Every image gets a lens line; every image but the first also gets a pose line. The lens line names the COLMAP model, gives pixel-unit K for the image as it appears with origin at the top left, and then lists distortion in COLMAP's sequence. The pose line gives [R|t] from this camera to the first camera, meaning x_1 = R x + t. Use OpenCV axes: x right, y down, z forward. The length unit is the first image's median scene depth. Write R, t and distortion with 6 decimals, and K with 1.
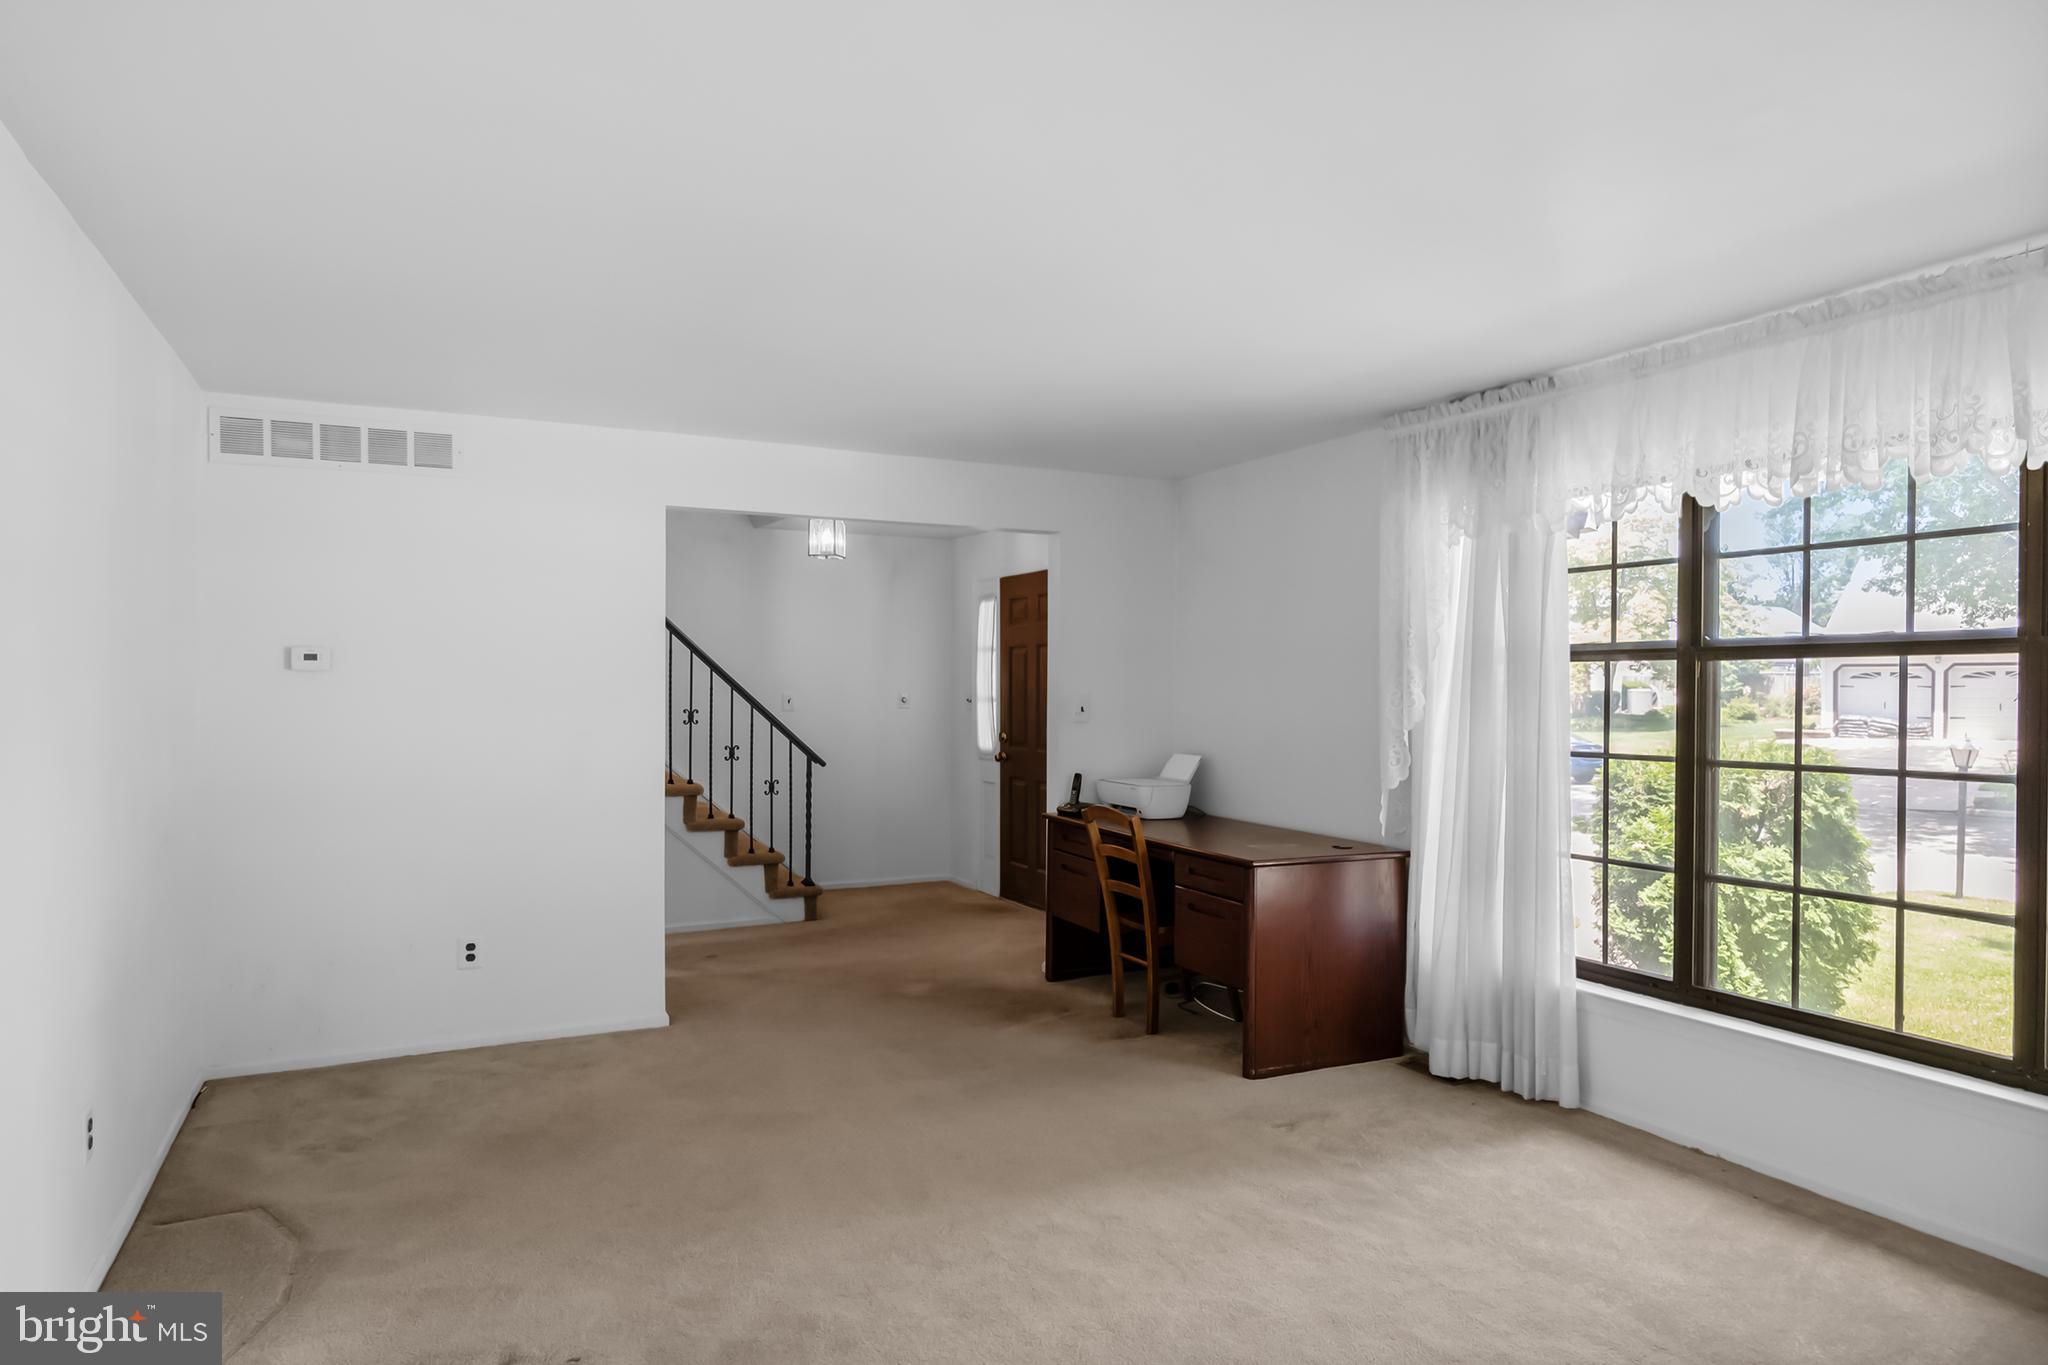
lens RADIAL K [[1261.9, 0, 1029.6], [0, 1261.9, 696.1], [0, 0, 1]] dist [-0.009203, -0.001131]
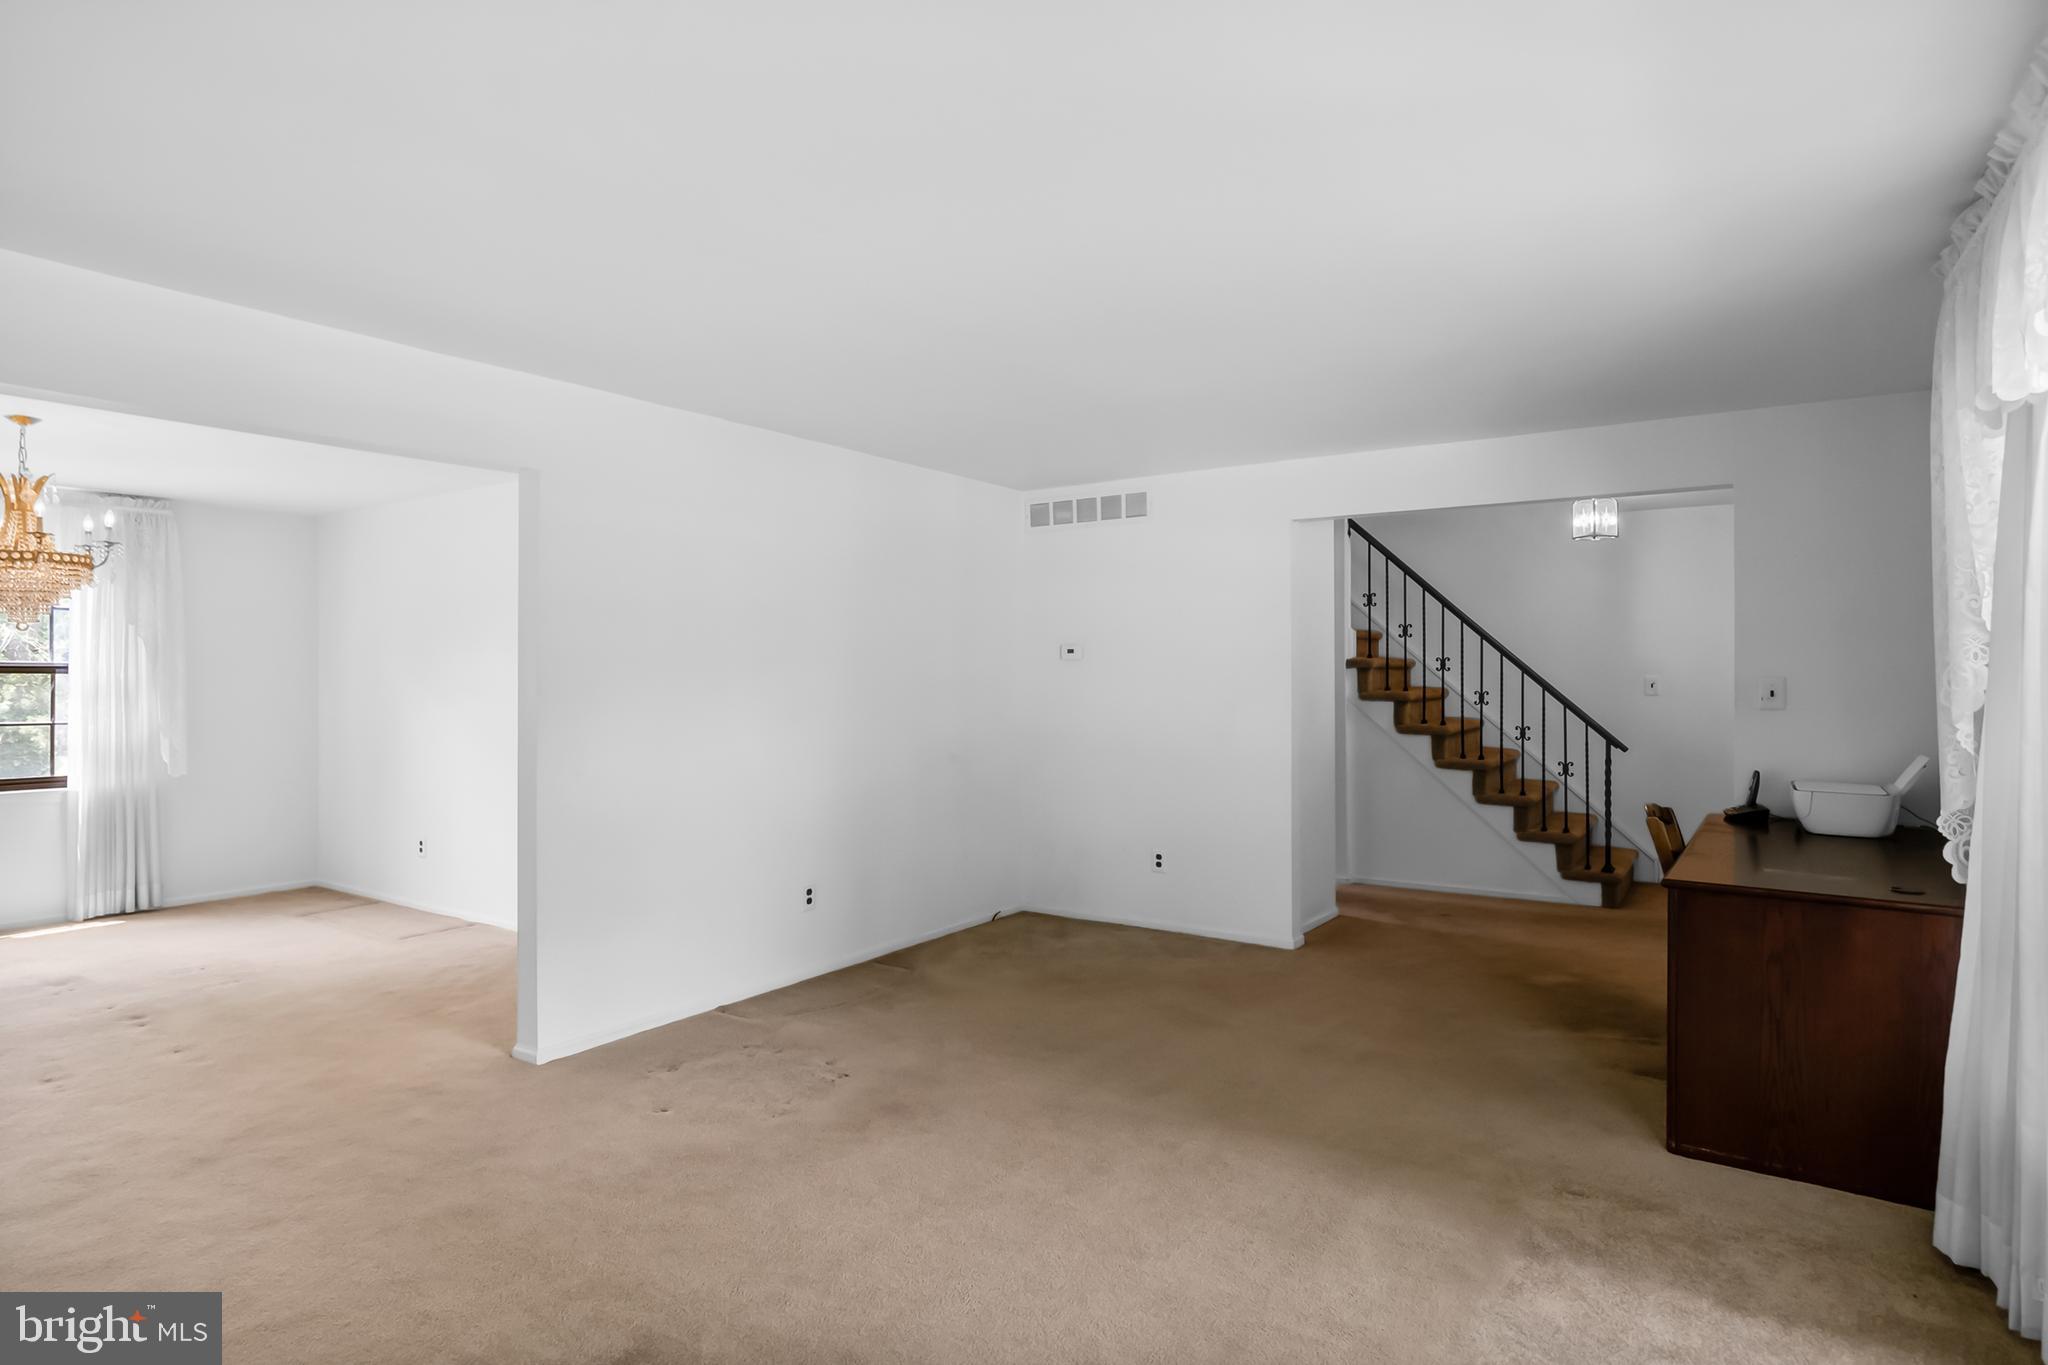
lens RADIAL K [[1125.5, 0, 1028.4], [0, 1125.5, 671.8], [0, 0, 1]] dist [-0.019473, -0.001560]
pose [[0.460248, -0.006906, -0.887763, 0.609459], [-0.005008, 0.999934, -0.010375, 0.008630], [0.887776, 0.009222, 0.460183, 0.306370]]
